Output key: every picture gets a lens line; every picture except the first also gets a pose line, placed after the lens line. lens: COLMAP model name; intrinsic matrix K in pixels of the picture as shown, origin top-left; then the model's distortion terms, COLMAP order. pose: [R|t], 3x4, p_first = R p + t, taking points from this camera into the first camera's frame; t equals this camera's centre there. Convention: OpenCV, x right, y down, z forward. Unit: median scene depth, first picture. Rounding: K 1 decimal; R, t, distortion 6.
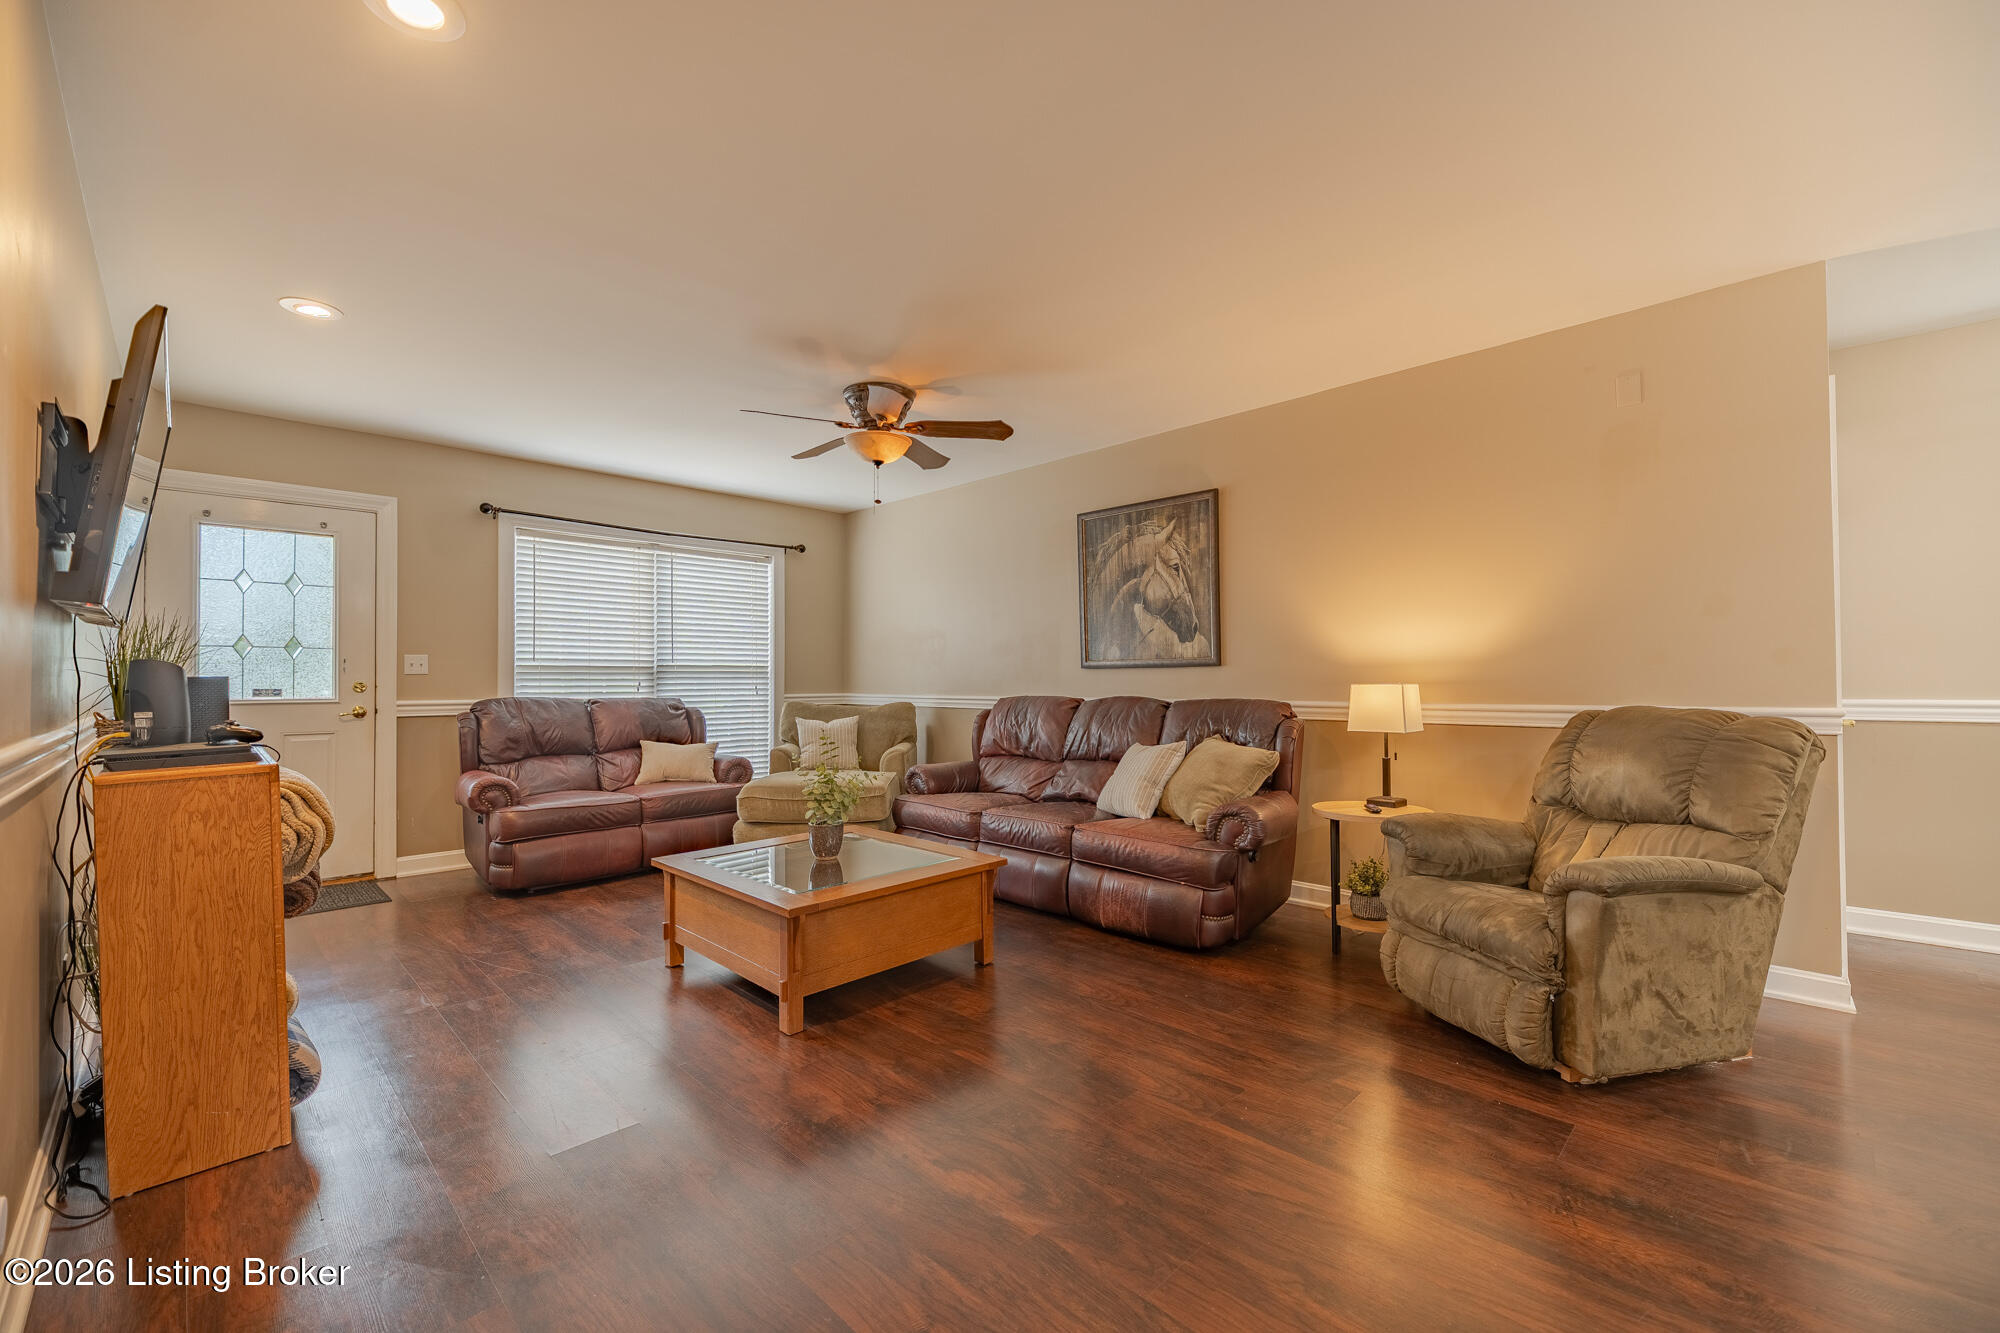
lens RADIAL K [[829.8, 0, 990.5], [0, 829.8, 665.8], [0, 0, 1]] dist [-0.003555, -0.002488]
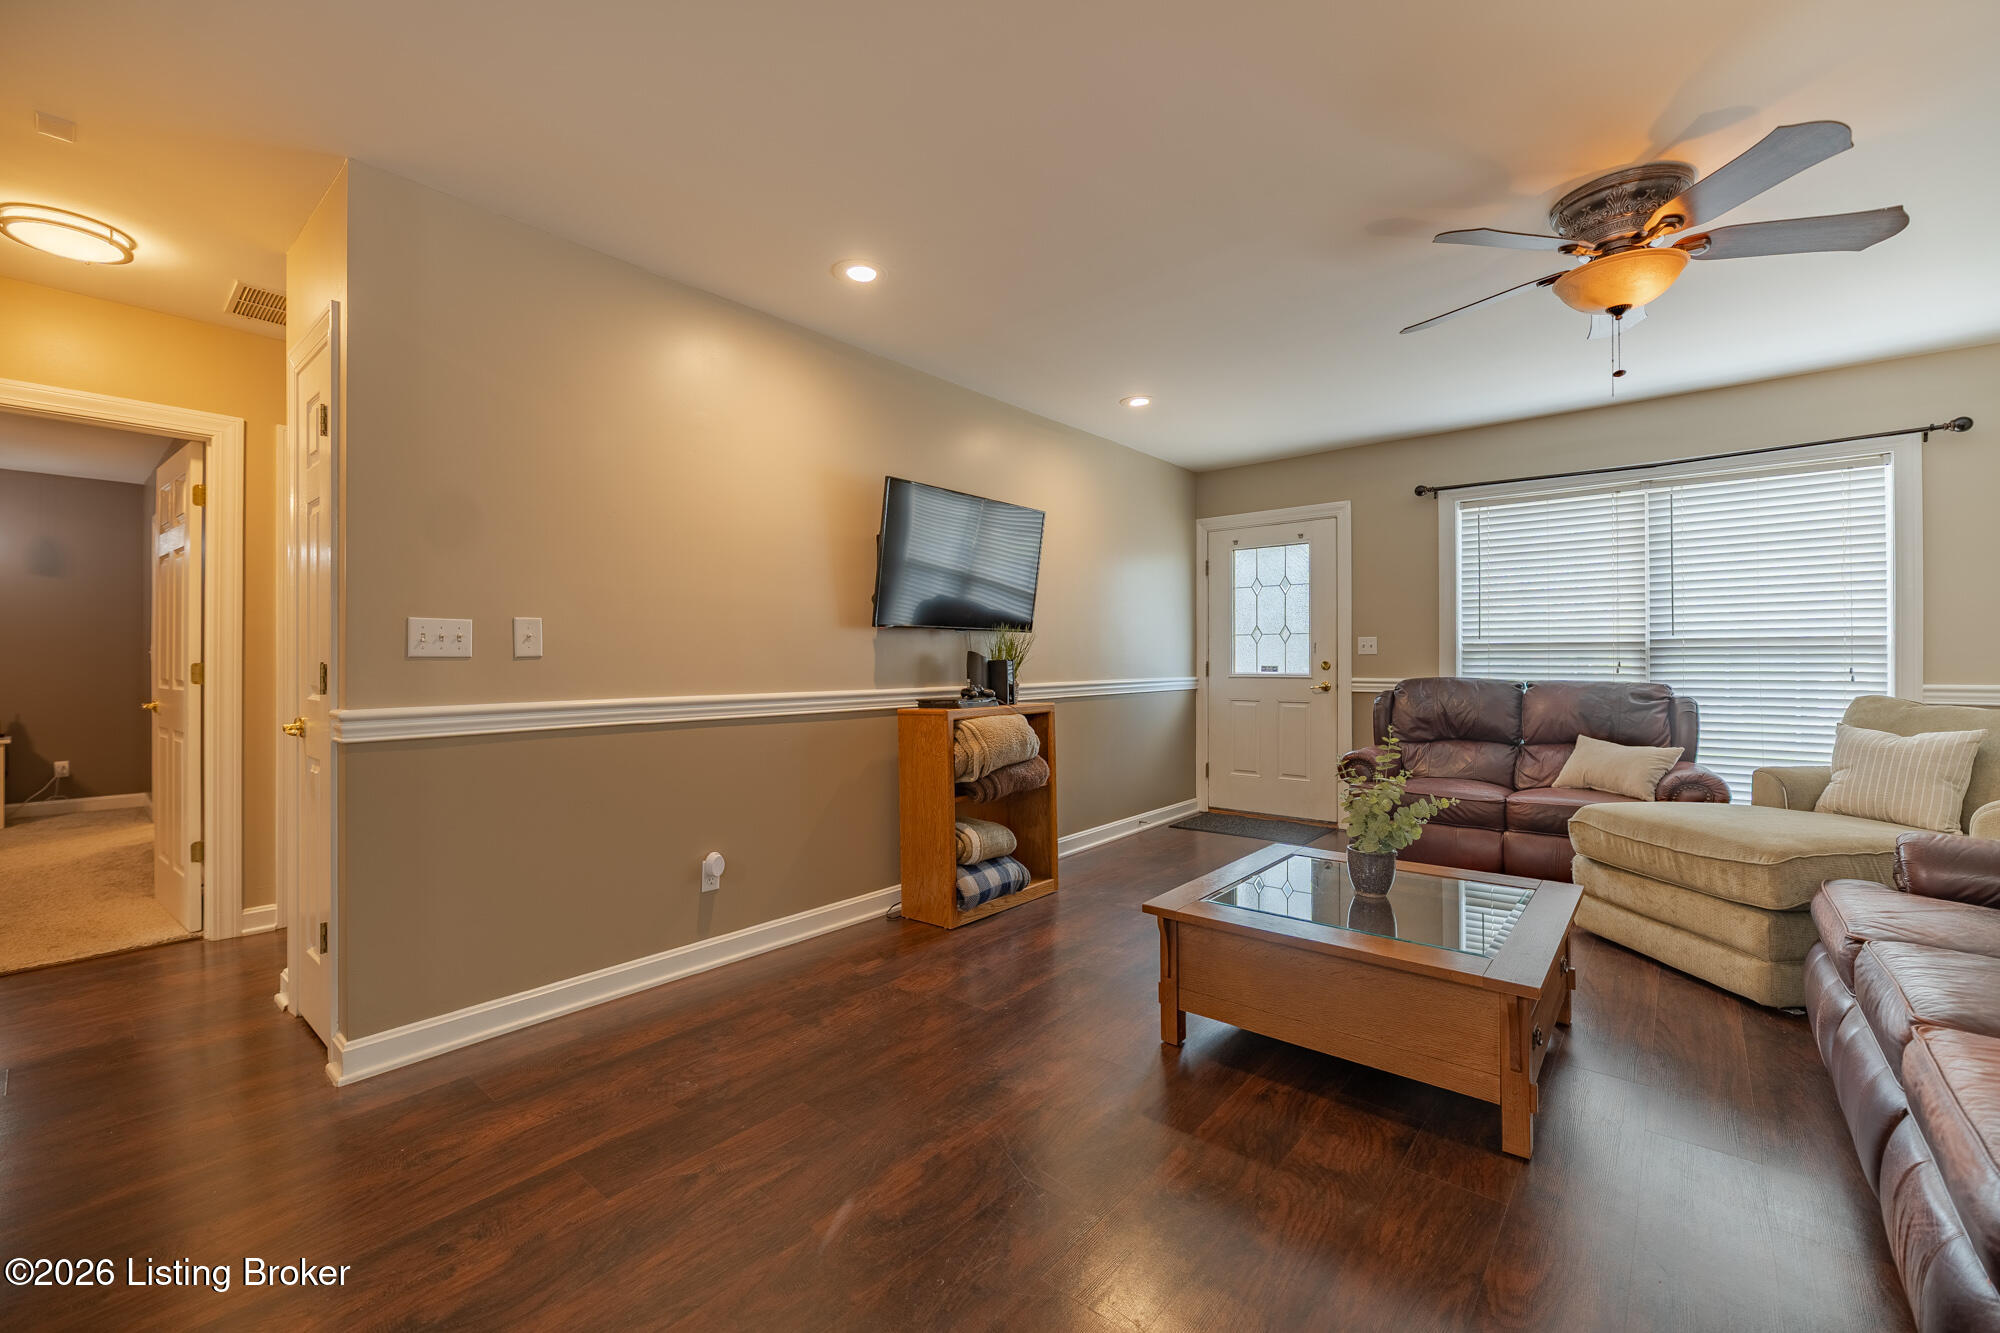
lens RADIAL K [[829.8, 0, 1001.6], [0, 829.8, 663.2], [0, 0, 1]] dist [-0.003555, -0.002488]
pose [[0.064560, 0.008237, -0.997880, 0.378988], [0.021066, 0.999732, 0.009615, 0.000726], [0.997691, -0.021642, 0.064369, 0.422422]]
